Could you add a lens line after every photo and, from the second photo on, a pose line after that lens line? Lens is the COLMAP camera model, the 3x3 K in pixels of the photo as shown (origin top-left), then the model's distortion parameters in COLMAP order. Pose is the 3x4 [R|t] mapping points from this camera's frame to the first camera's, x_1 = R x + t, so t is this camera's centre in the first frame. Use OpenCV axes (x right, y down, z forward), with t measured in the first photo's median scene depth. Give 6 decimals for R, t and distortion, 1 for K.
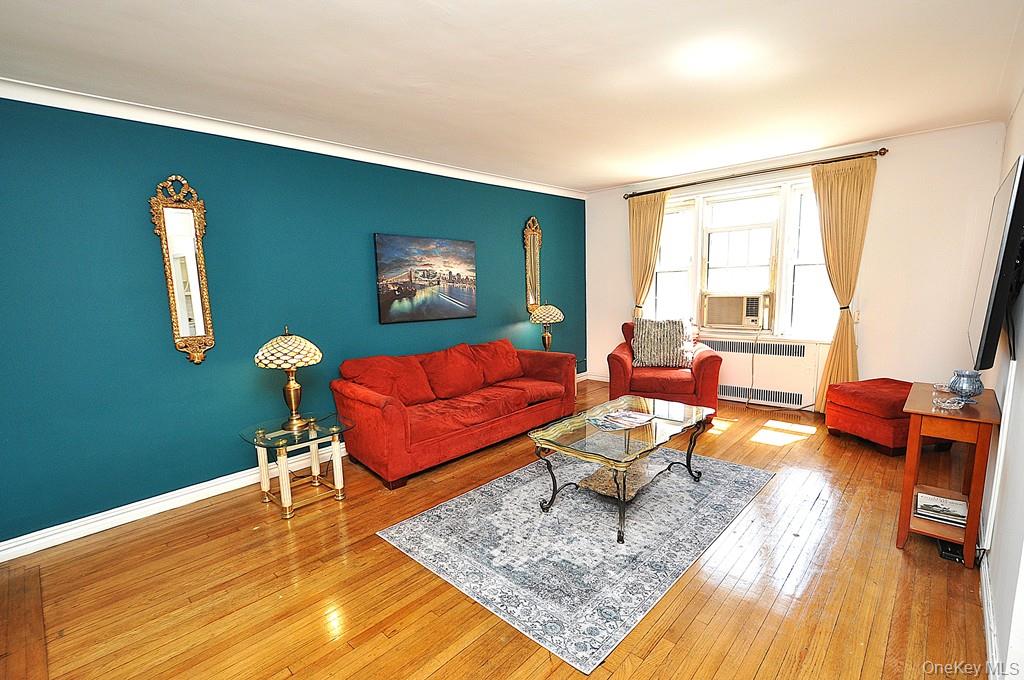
lens RADIAL K [[462.6, 0, 510.6], [0, 462.6, 356.1], [0, 0, 1]] dist [0.000270, -0.000289]
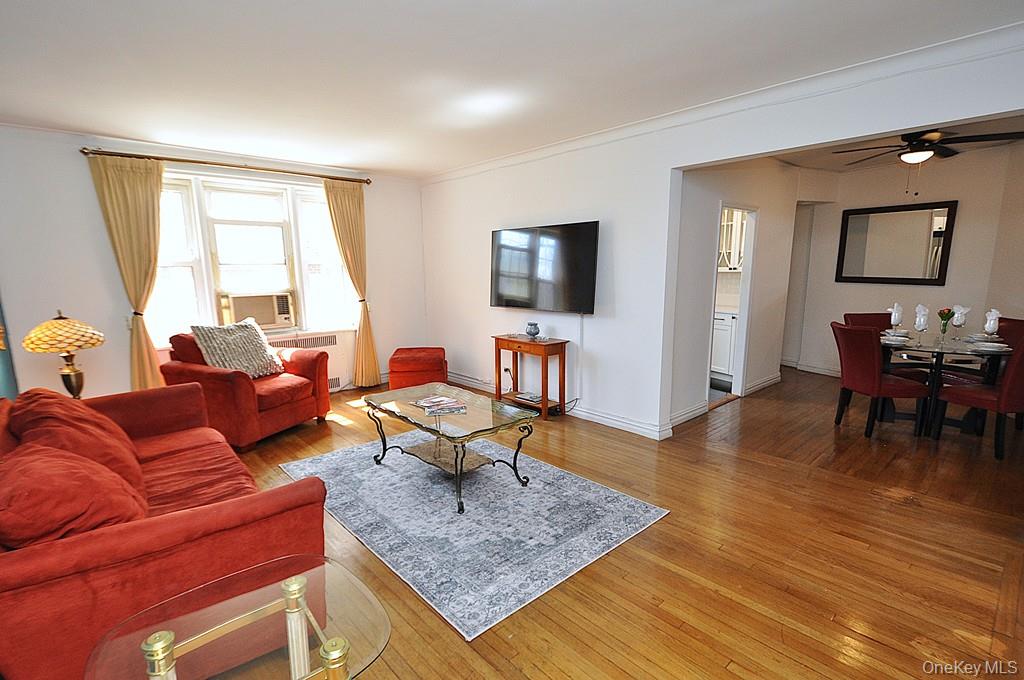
lens RADIAL K [[485.9, 0, 508.6], [0, 485.9, 354.8], [0, 0, 1]] dist [0.004463, -0.000604]
pose [[0.076553, -0.145383, 0.986409, -0.568606], [0.167889, 0.977066, 0.130976, -0.065092], [-0.982829, 0.155581, 0.099205, 0.497289]]
